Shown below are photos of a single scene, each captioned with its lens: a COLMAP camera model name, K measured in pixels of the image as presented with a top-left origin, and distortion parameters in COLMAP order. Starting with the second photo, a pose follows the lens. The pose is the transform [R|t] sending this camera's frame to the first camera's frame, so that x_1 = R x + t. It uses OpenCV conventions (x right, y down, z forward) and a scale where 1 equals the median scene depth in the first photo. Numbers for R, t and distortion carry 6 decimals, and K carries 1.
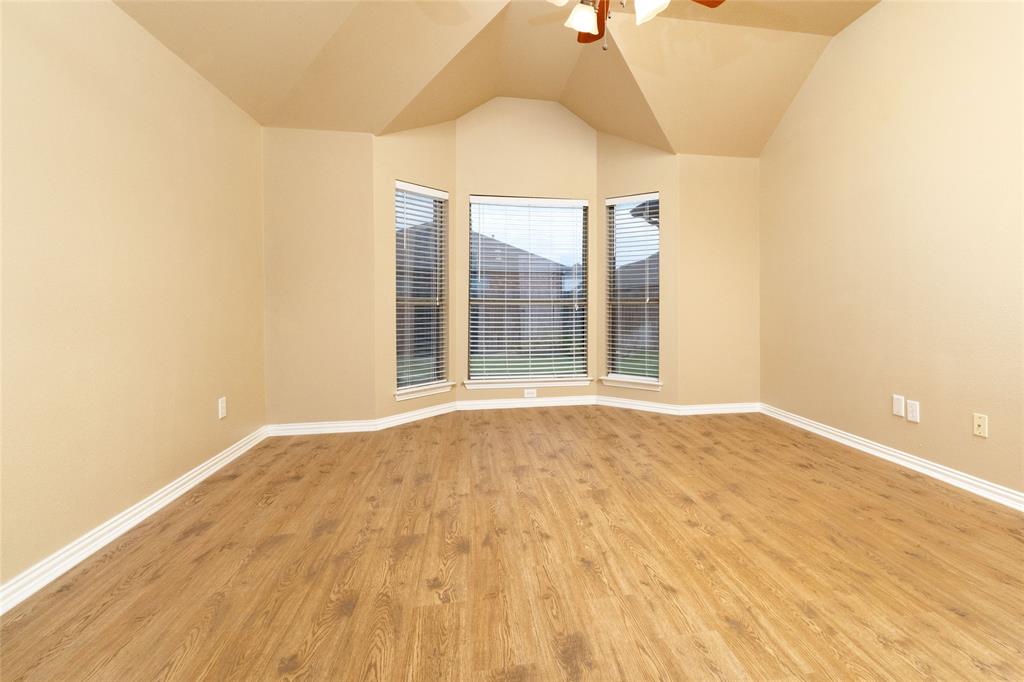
lens RADIAL K [[439.1, 0, 506.6], [0, 439.1, 343.6], [0, 0, 1]] dist [-0.002220, 0.001023]
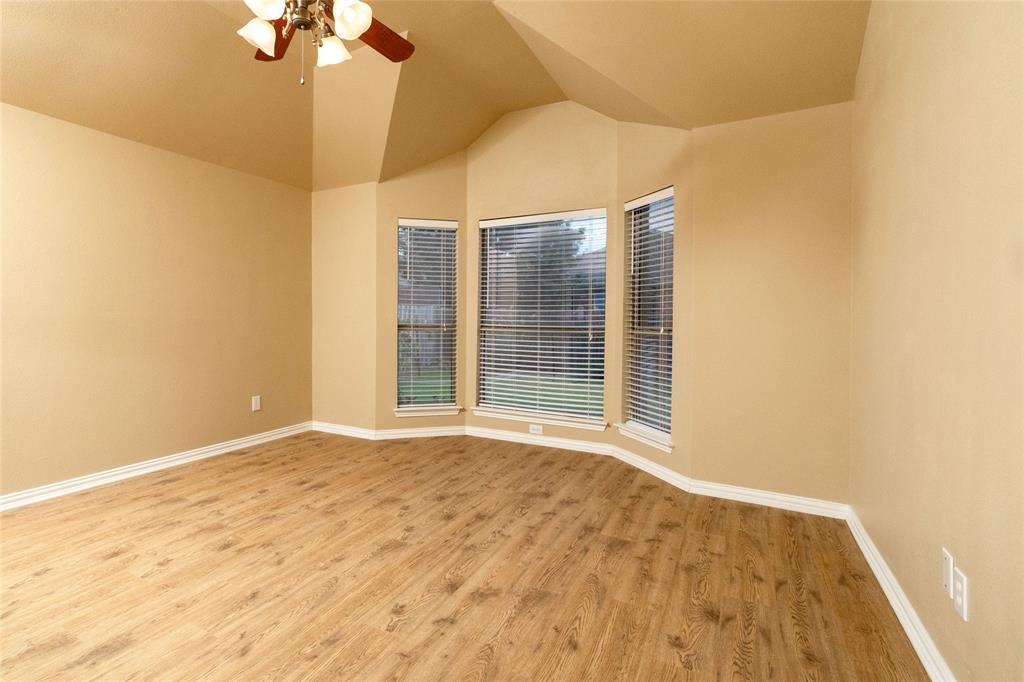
lens RADIAL K [[439.1, 0, 506.6], [0, 439.1, 343.6], [0, 0, 1]] dist [-0.002220, 0.001023]
pose [[0.796489, 0.036736, -0.603535, 0.895537], [-0.055249, 0.998399, -0.012142, -0.082592], [0.602123, 0.043016, 0.797244, 0.362632]]
